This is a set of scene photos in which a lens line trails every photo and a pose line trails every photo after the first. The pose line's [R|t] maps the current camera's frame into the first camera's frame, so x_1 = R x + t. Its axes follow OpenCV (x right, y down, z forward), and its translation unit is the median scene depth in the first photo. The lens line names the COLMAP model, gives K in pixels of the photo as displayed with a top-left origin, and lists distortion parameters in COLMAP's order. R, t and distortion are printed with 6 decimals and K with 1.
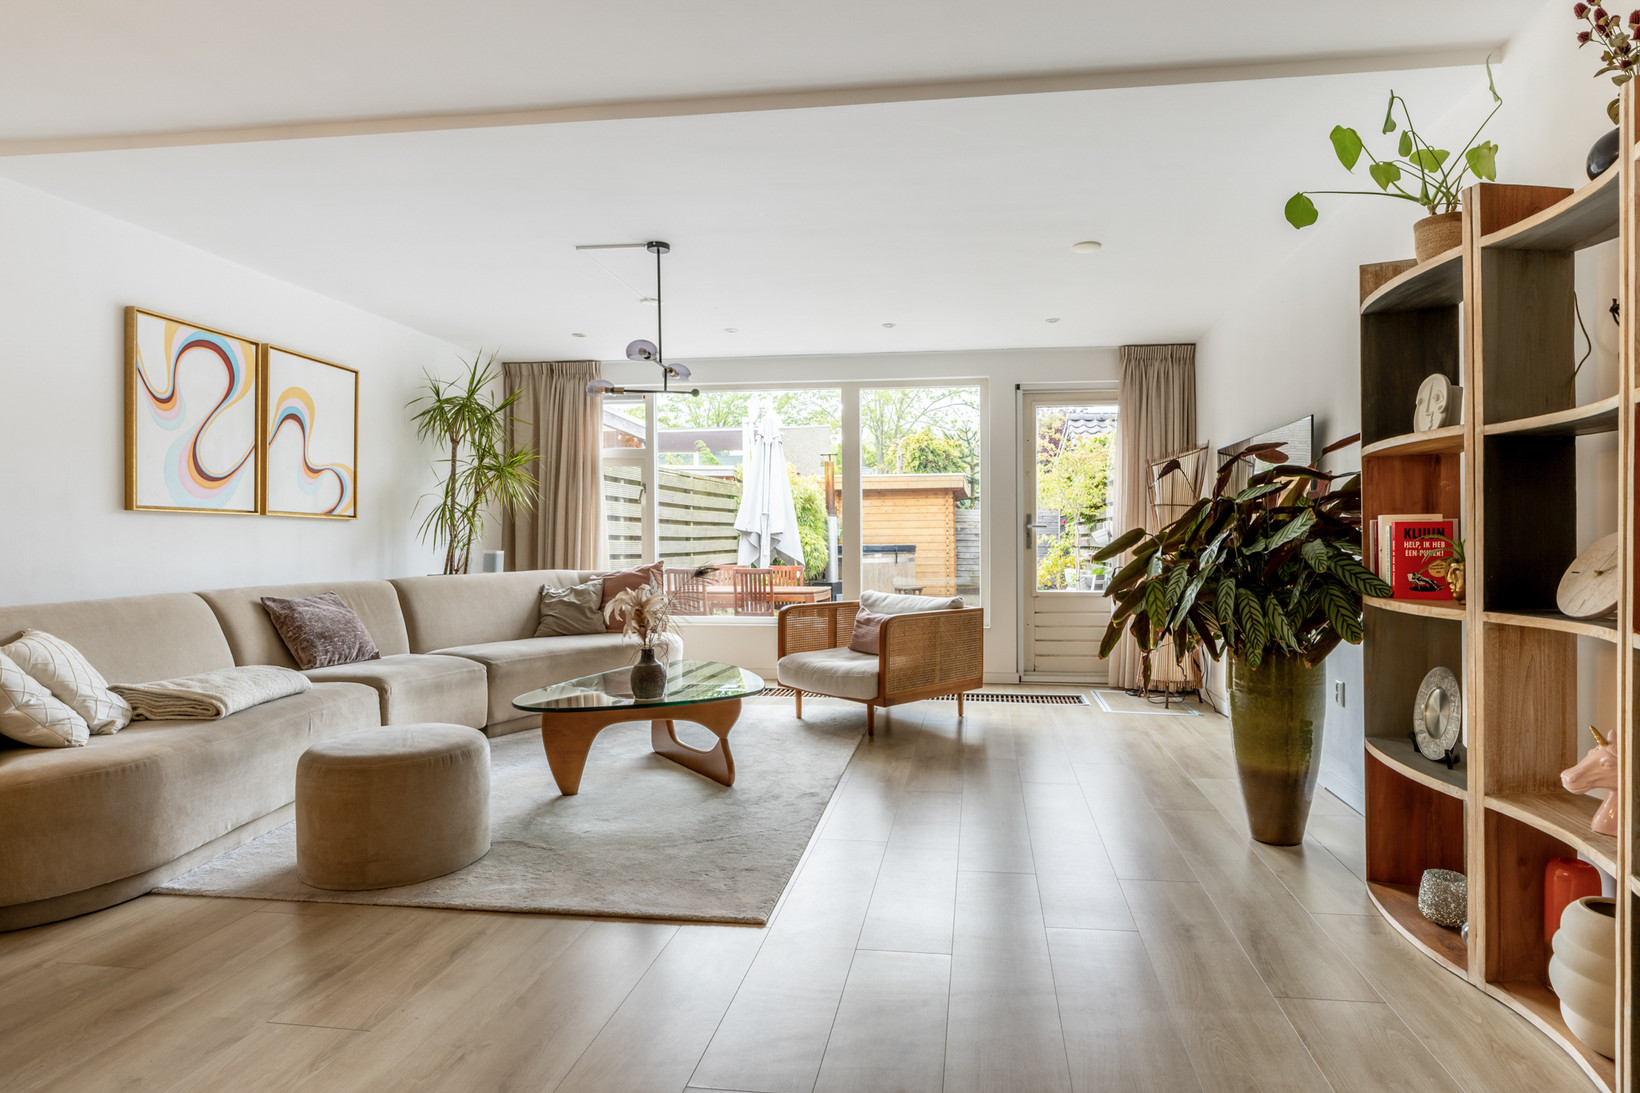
lens RADIAL K [[869.4, 0, 866.6], [0, 869.4, 552.0], [0, 0, 1]] dist [-0.001411, -0.000106]
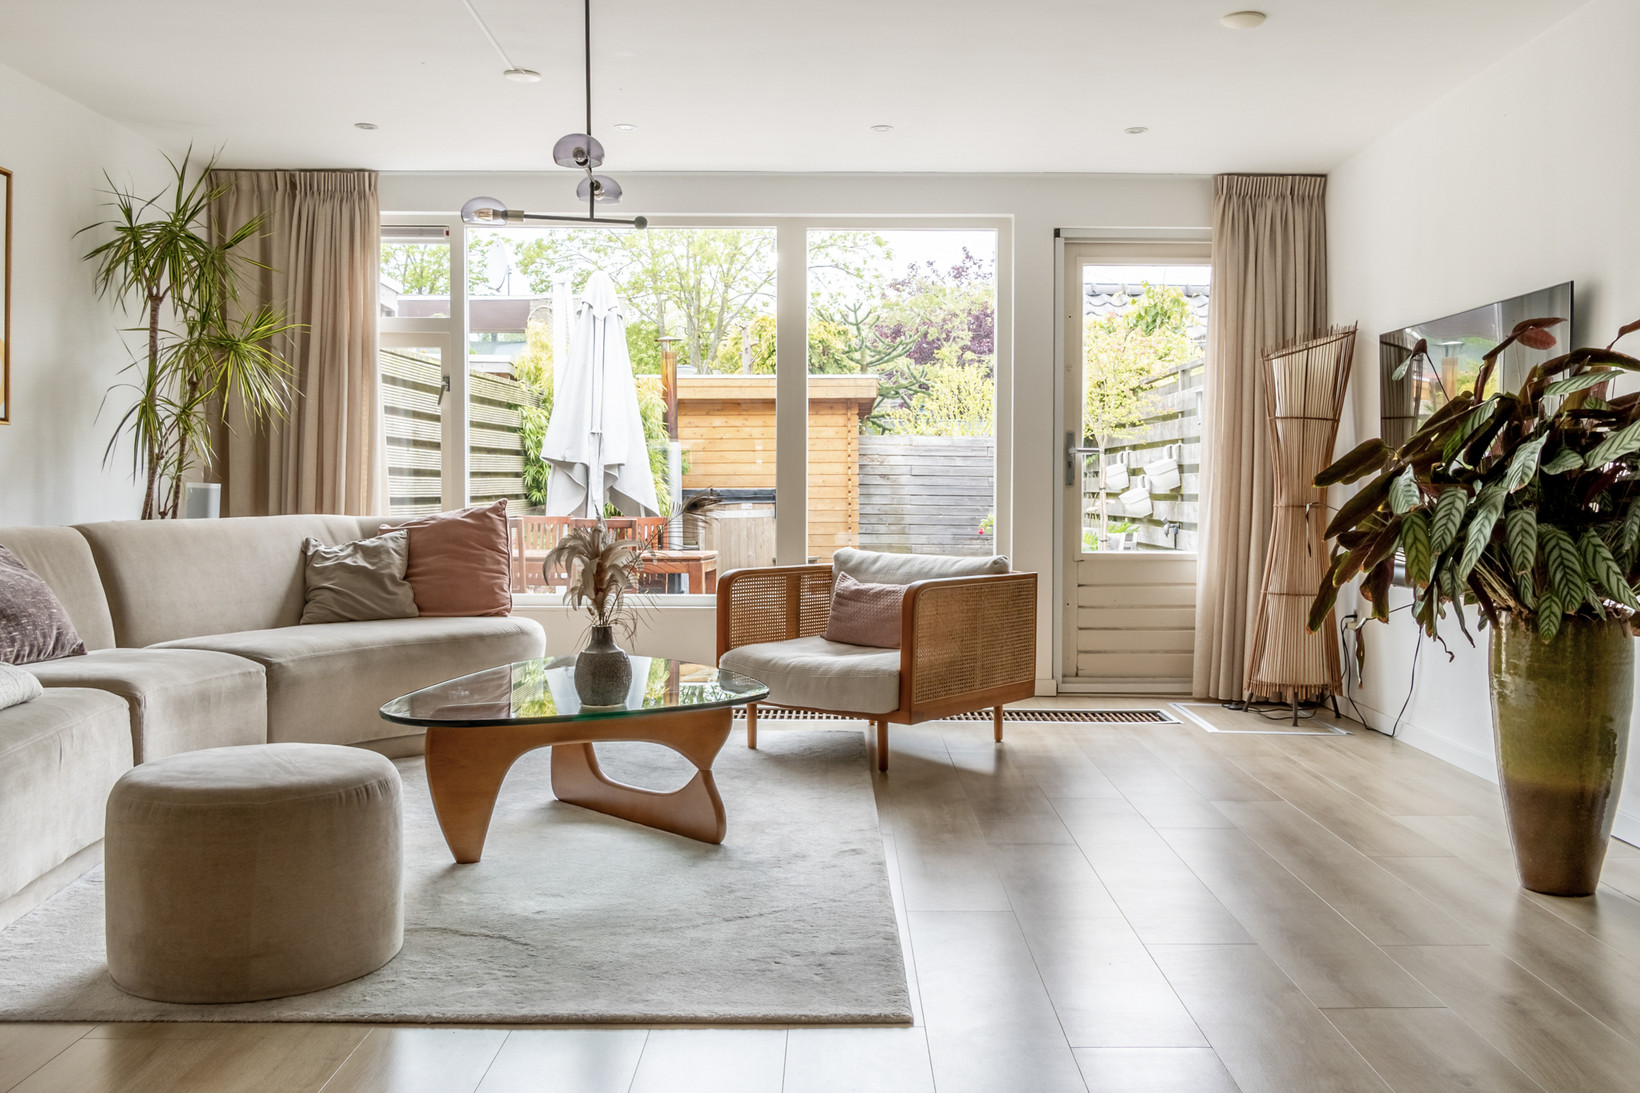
lens RADIAL K [[1431.1, 0, 831.0], [0, 1431.1, 525.3], [0, 0, 1]] dist [-0.016618, 0.011417]
pose [[0.992087, 0.002638, 0.125521, -0.187146], [-0.003979, 0.999938, 0.010431, 0.022993], [-0.125486, -0.010848, 0.992036, -0.039269]]
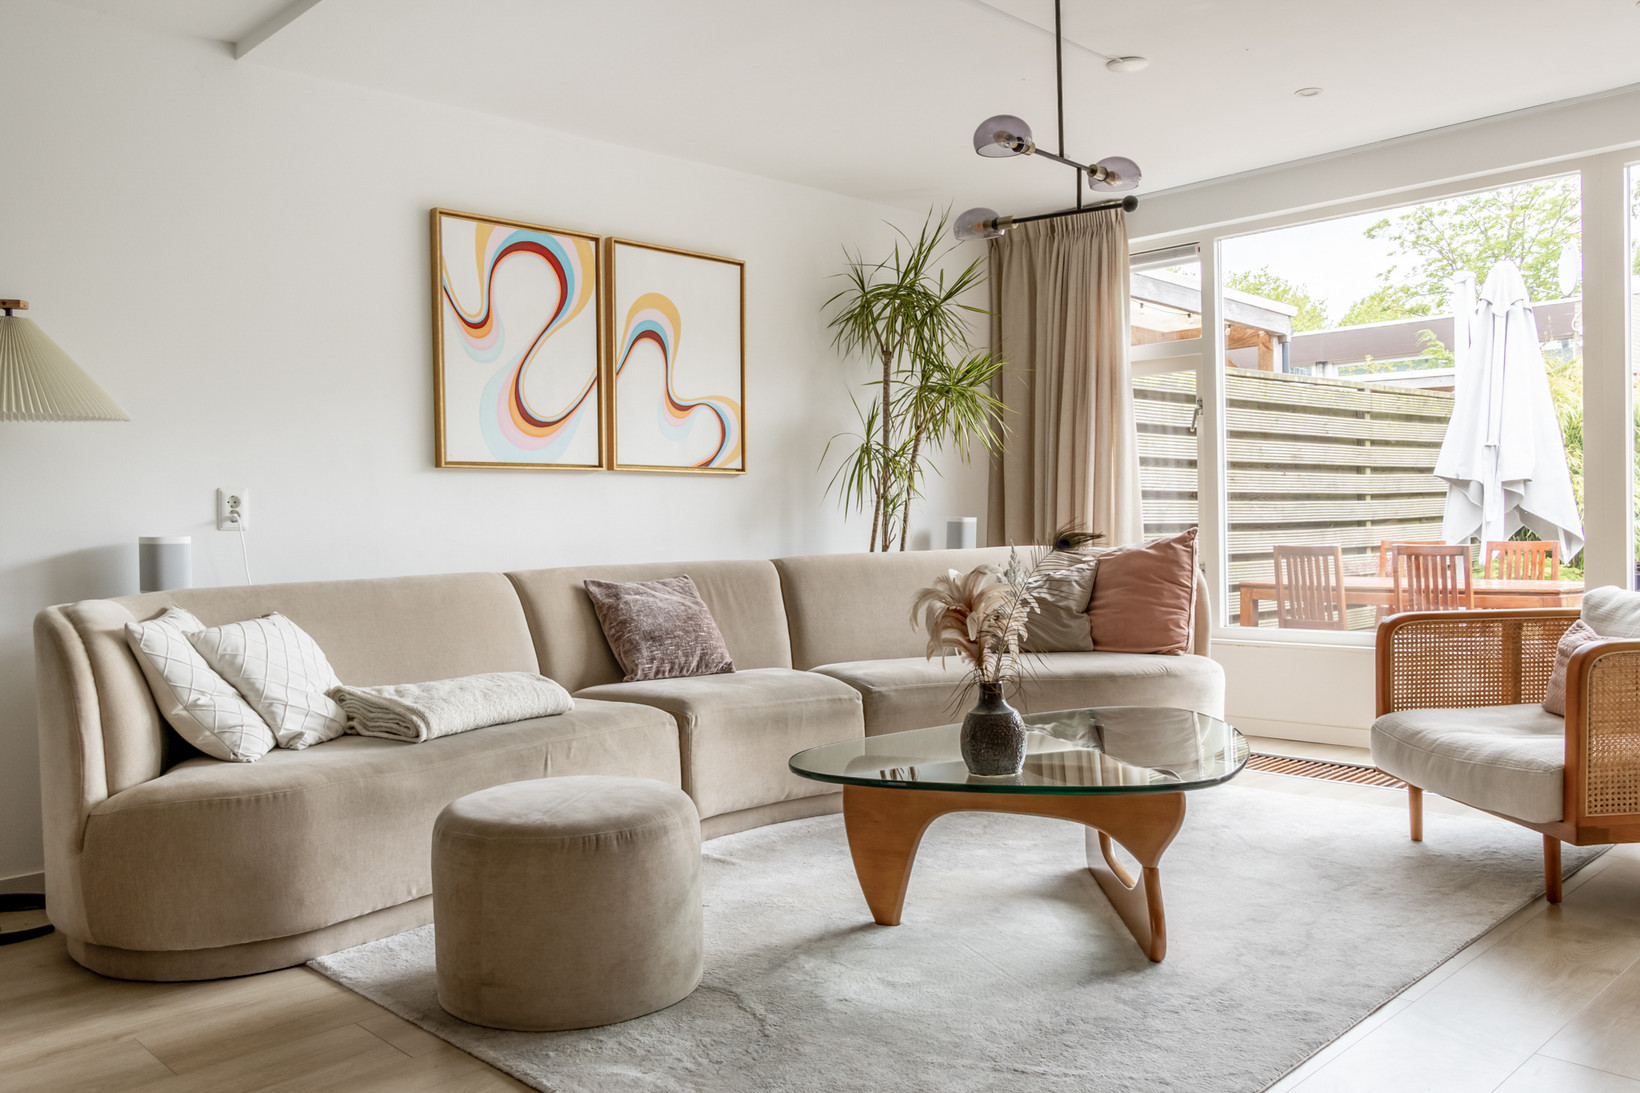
lens RADIAL K [[1296.8, 0, 827.5], [0, 1296.8, 561.1], [0, 0, 1]] dist [0.004443, -0.002800]
pose [[0.781868, 0.004159, -0.623430, 0.149211], [0.011332, 0.999718, 0.020881, 0.014790], [0.623341, -0.023391, 0.781600, 0.263053]]
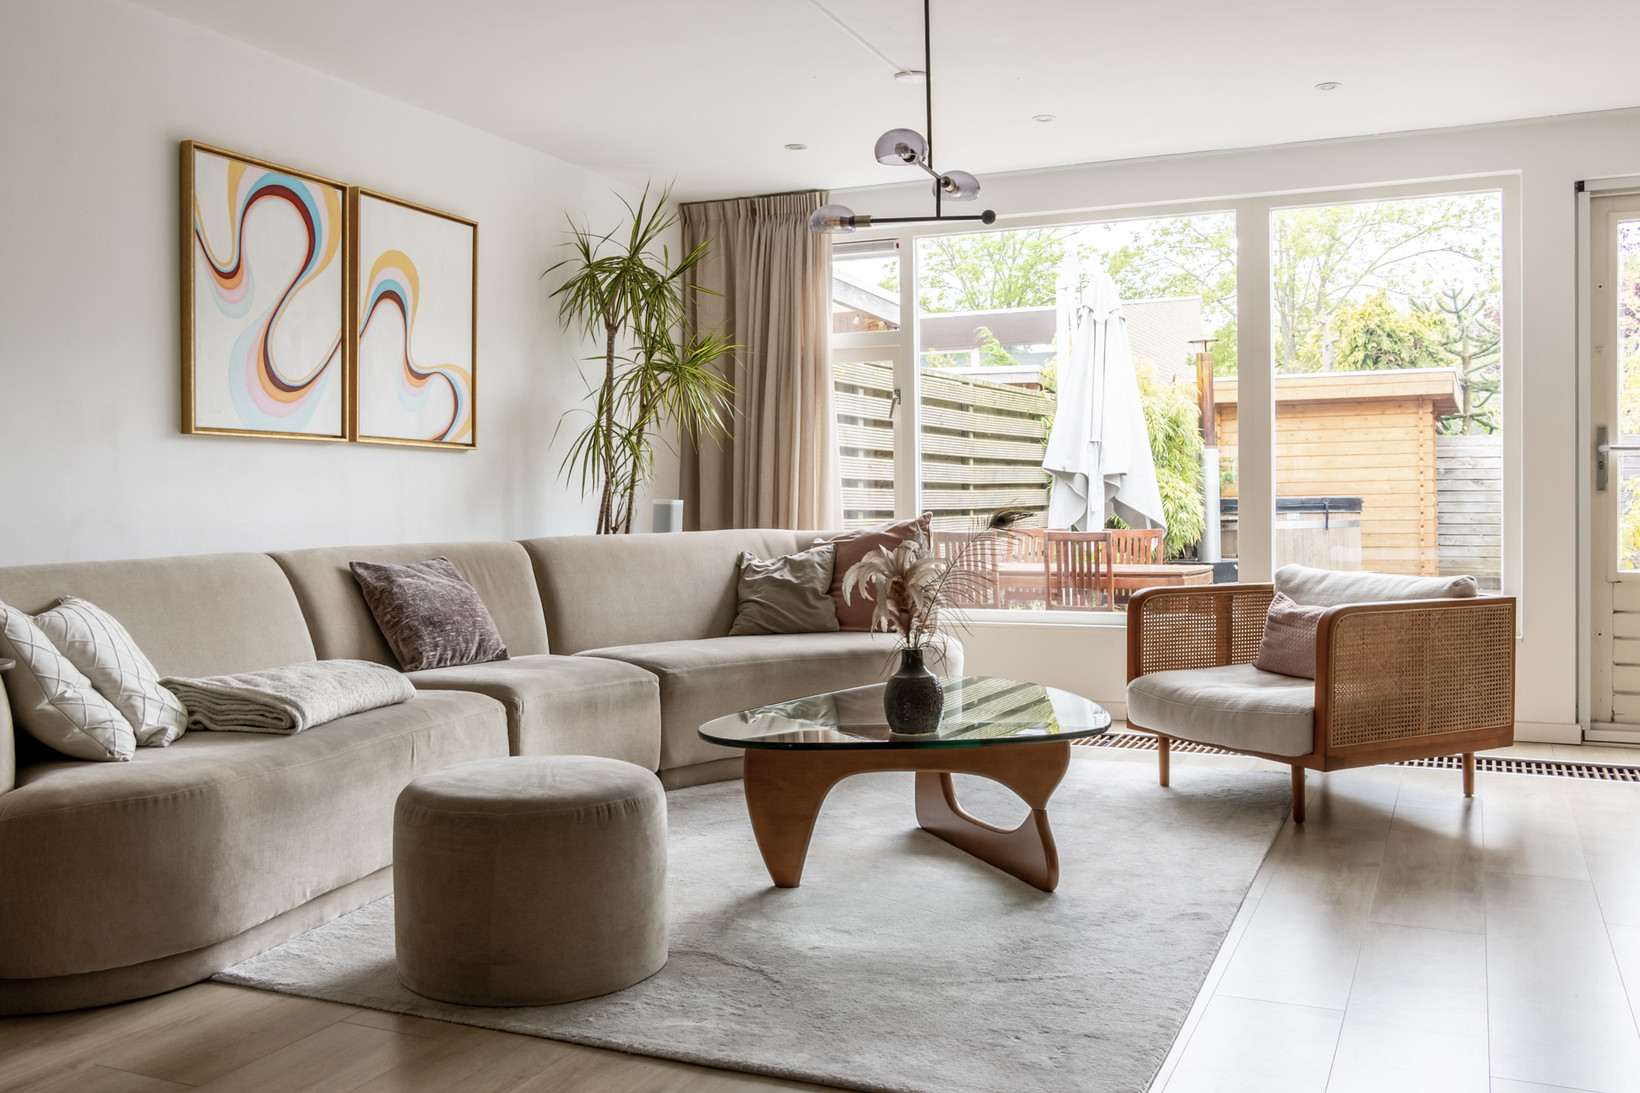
lens RADIAL K [[1444.4, 0, 829.1], [0, 1444.4, 534.2], [0, 0, 1]] dist [-0.038627, 0.040598]
pose [[0.957519, 0.001150, -0.288369, -0.019963], [0.001906, 0.999945, 0.010315, 0.019405], [0.288365, -0.010426, 0.957464, 0.039326]]
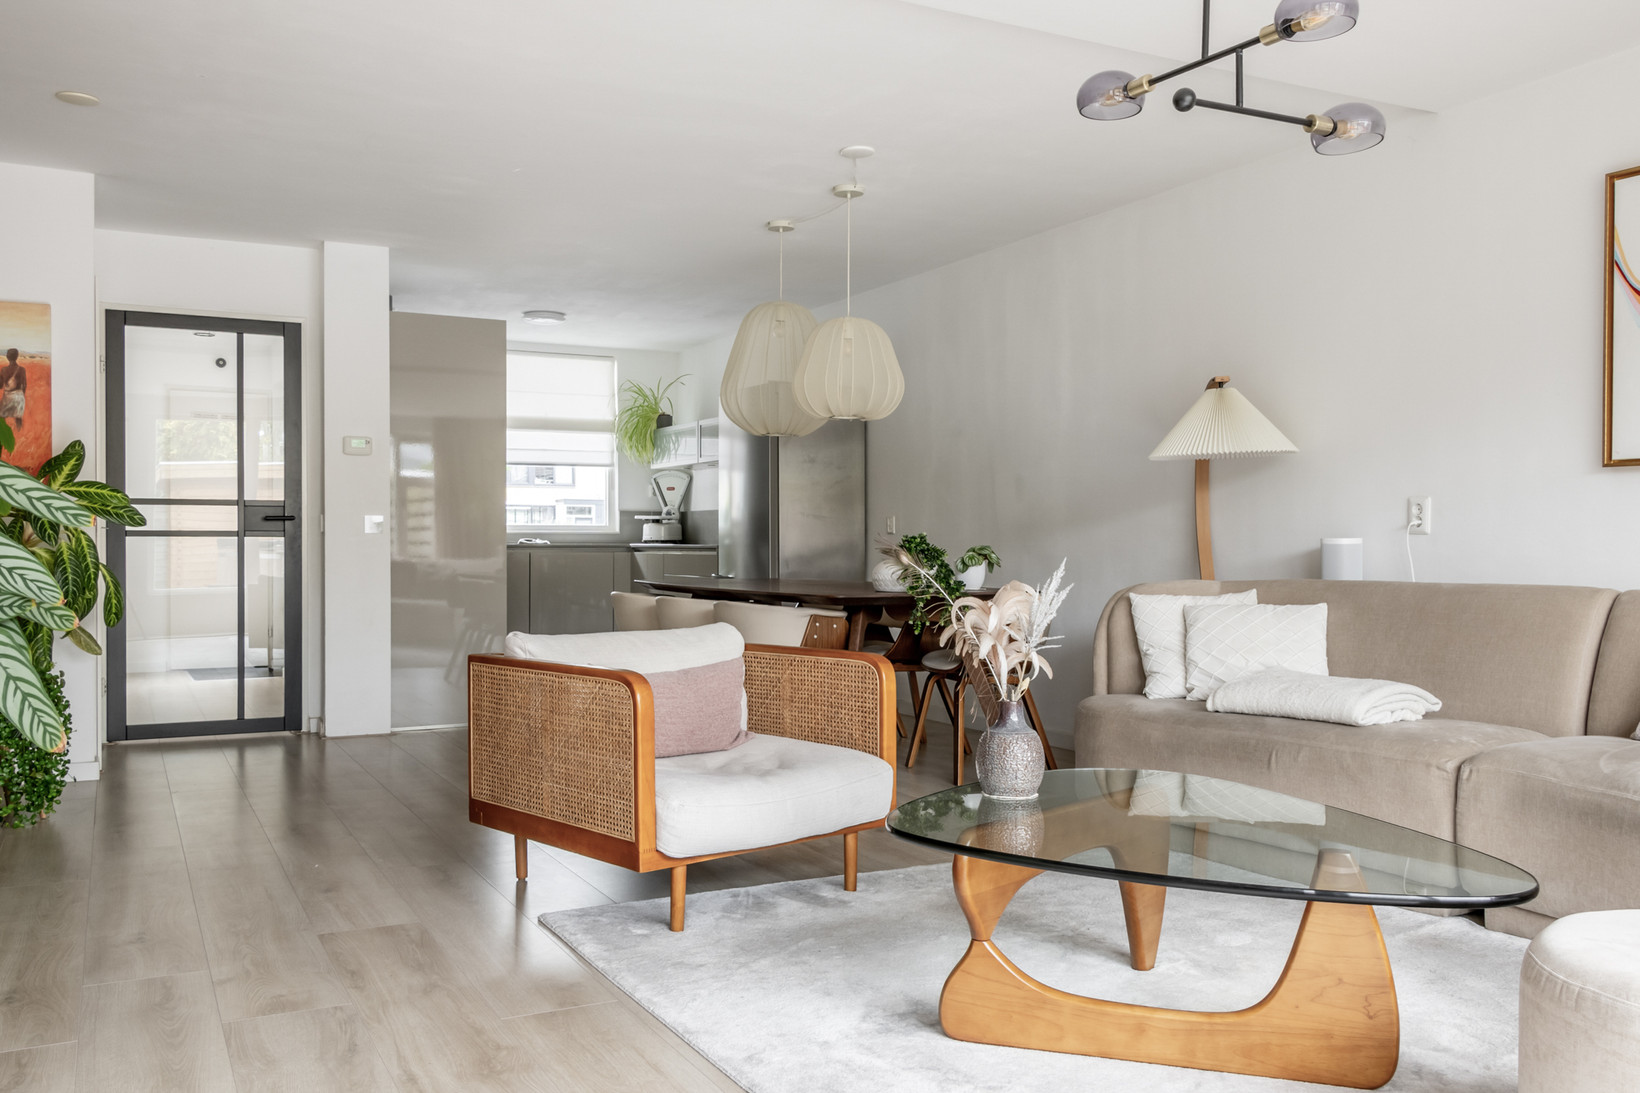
lens RADIAL K [[1322.9, 0, 834.0], [0, 1322.9, 558.2], [0, 0, 1]] dist [0.002567, -0.000366]
pose [[-0.801554, 0.011951, -0.597803, 0.267395], [-0.004230, 0.999662, 0.025657, 0.001632], [0.597907, 0.023094, -0.801233, 1.332440]]
